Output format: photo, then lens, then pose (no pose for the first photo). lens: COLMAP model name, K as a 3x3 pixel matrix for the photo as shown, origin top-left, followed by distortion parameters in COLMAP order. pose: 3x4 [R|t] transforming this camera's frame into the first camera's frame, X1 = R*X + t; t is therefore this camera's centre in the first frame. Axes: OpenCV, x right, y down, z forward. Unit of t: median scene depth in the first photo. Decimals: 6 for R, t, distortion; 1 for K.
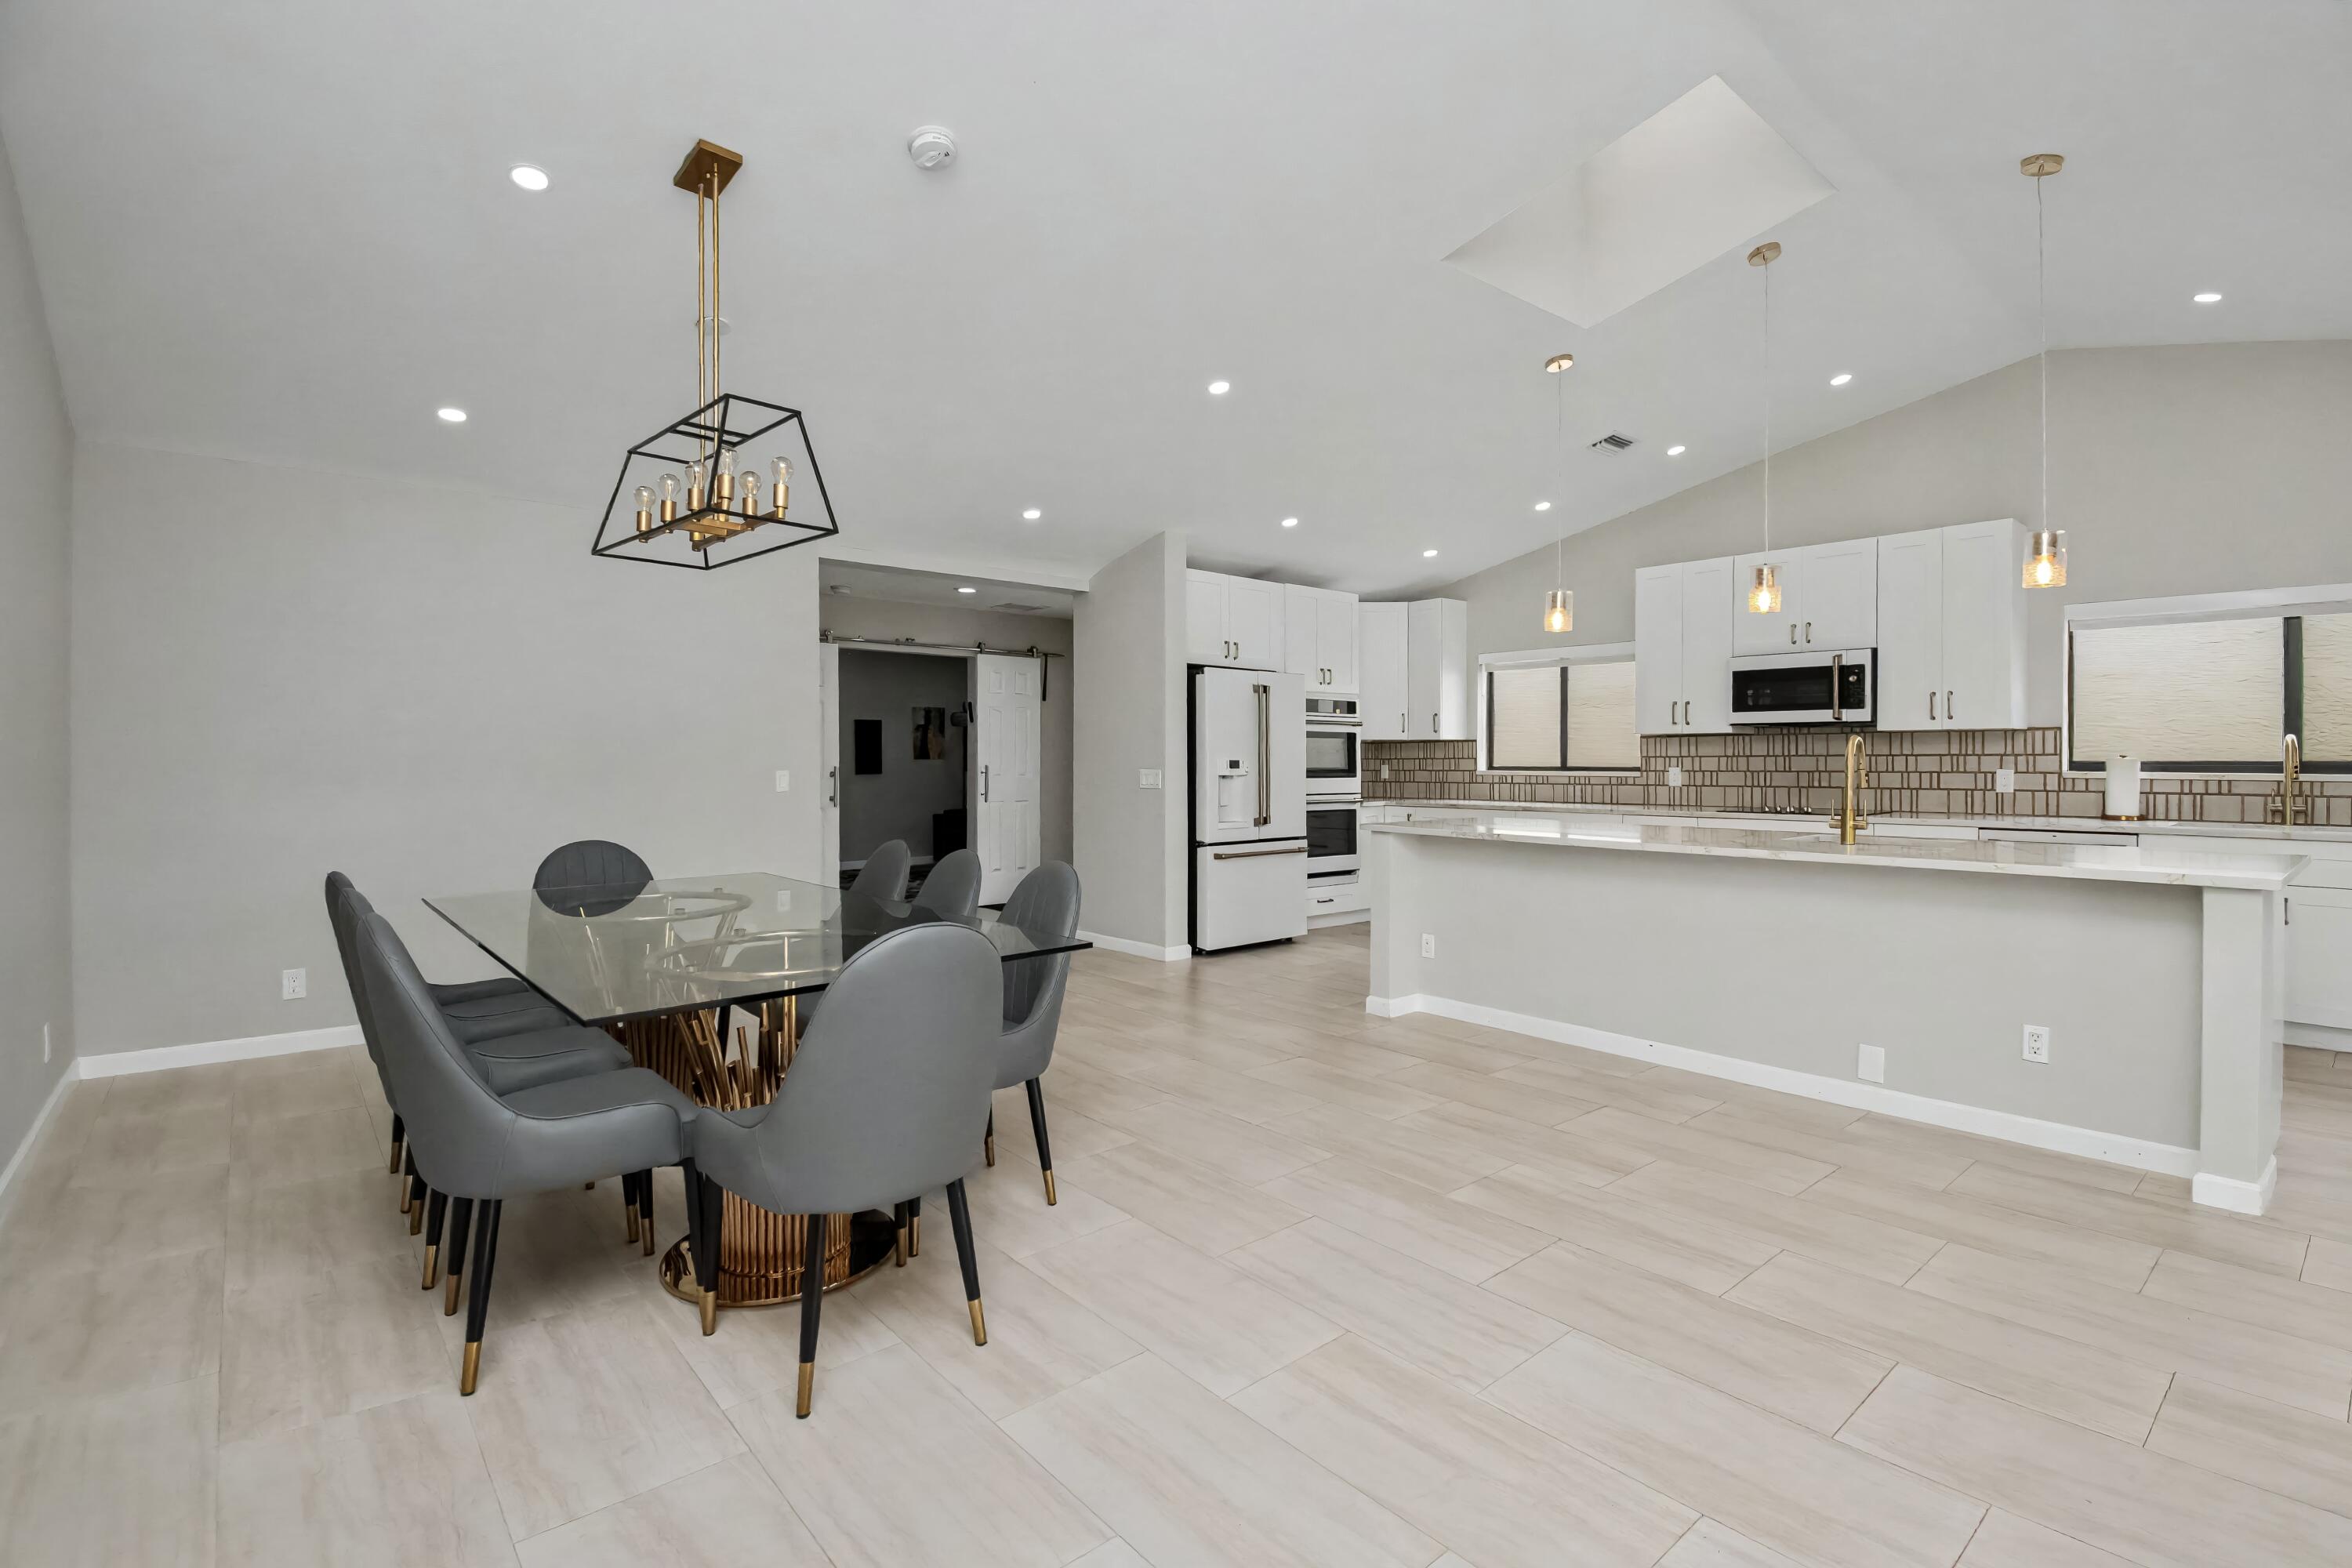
lens RADIAL K [[1058.4, 0, 1174.9], [0, 1058.4, 770.6], [0, 0, 1]] dist [0.011452, -0.017988]
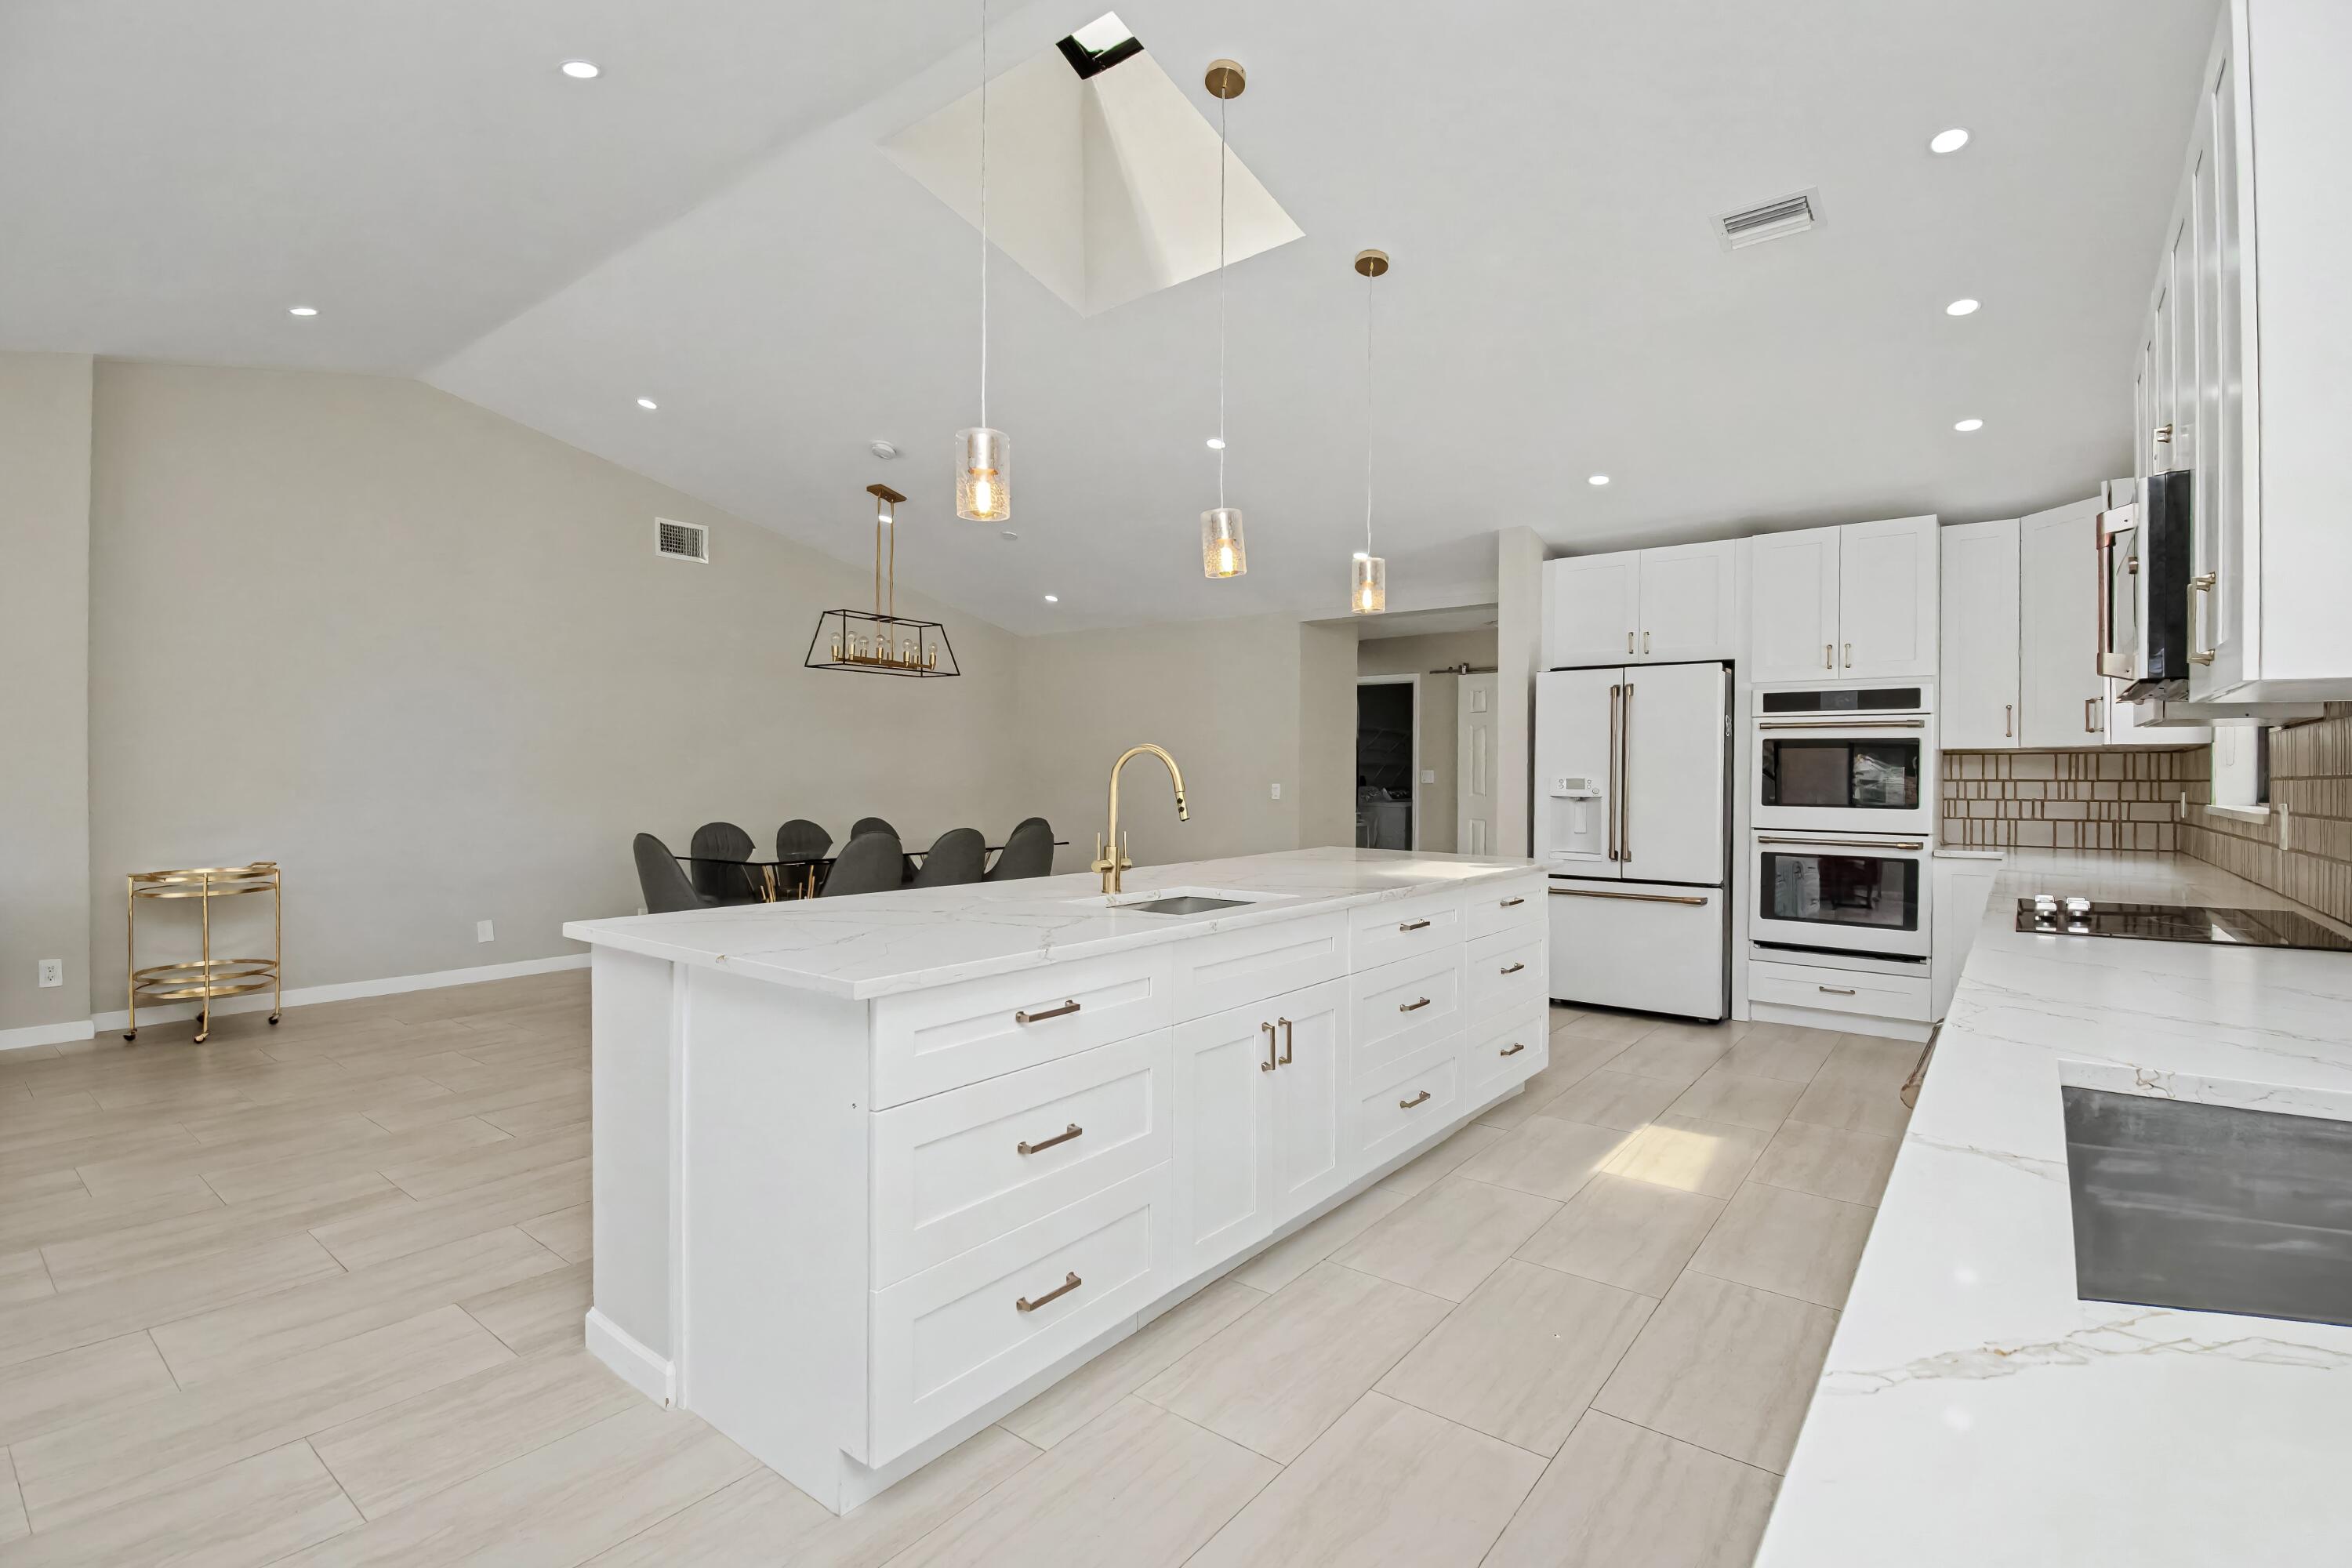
lens RADIAL K [[1058.4, 0, 1196.2], [0, 1058.4, 785.7], [0, 0, 1]] dist [0.011452, -0.017988]
pose [[0.218631, 0.012465, -0.975728, 0.837072], [-0.016698, 0.999820, 0.009031, -0.007301], [0.975665, 0.014319, 0.218800, 0.546380]]
